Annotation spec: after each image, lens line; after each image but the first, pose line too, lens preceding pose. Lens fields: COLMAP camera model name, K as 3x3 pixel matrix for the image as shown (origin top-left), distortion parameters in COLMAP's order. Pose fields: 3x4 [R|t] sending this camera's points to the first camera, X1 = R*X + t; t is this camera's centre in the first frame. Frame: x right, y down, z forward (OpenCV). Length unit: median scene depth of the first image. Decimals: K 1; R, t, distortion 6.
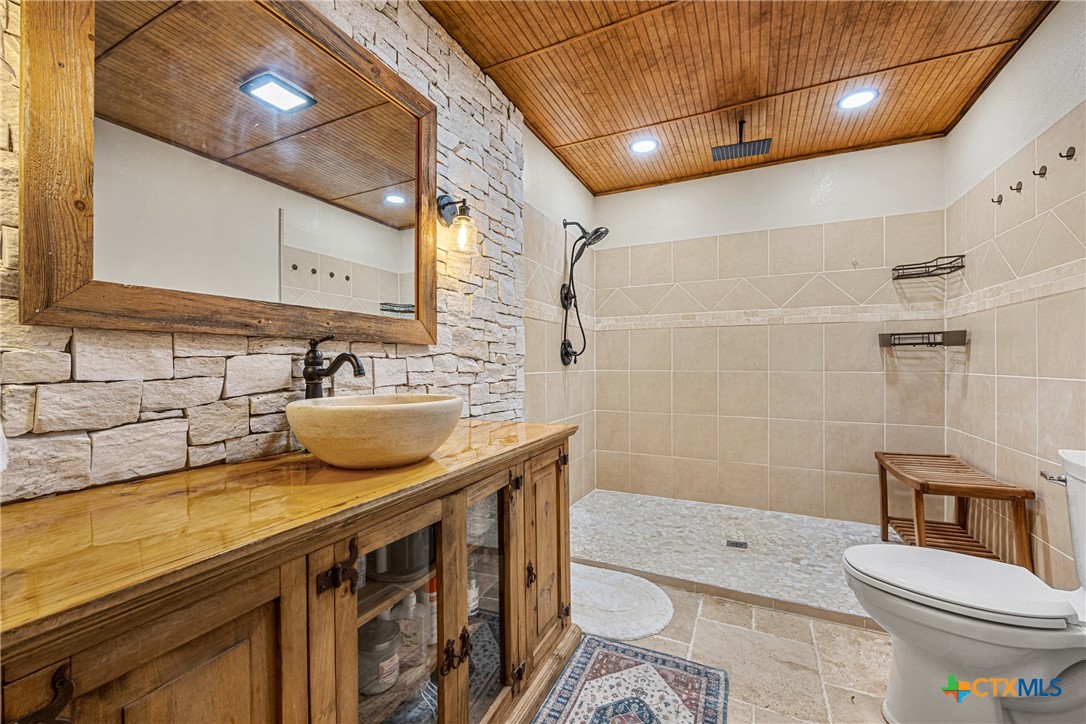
lens RADIAL K [[436.6, 0, 544.6], [0, 436.6, 363.4], [0, 0, 1]] dist [-0.001960, -0.000134]
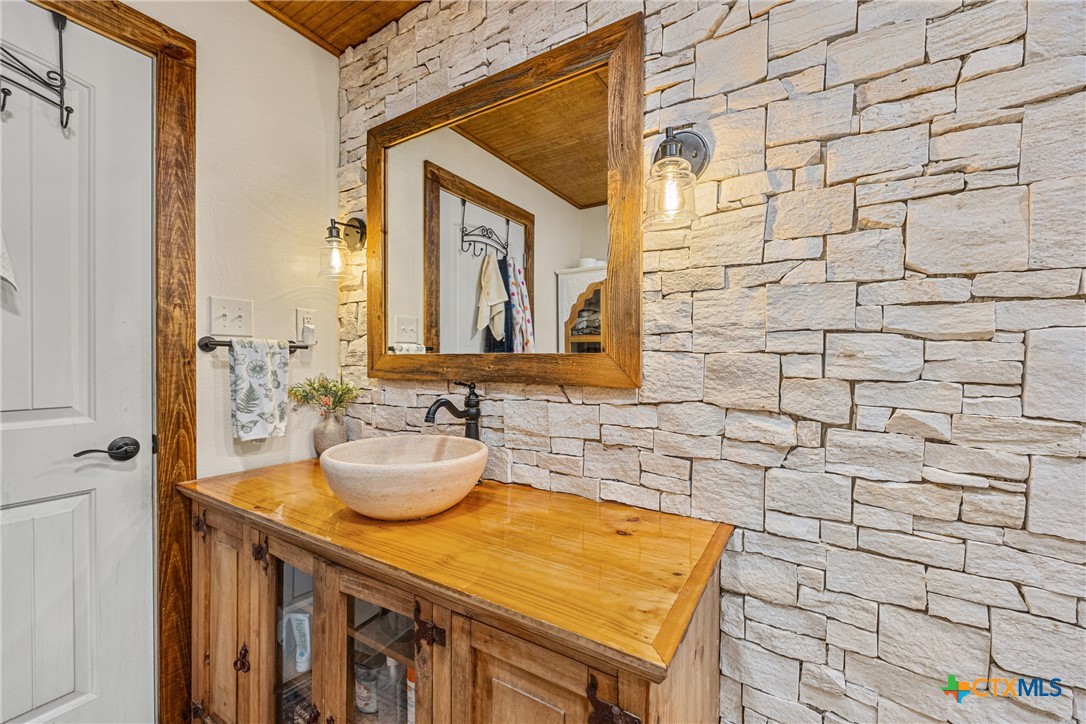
lens RADIAL K [[436.6, 0, 543.9], [0, 436.6, 364.0], [0, 0, 1]] dist [-0.001960, -0.000134]
pose [[-0.100164, 0.011471, -0.994905, 0.357306], [-0.005926, 0.999909, 0.012125, -0.075629], [0.994953, 0.007110, -0.100087, 0.827331]]
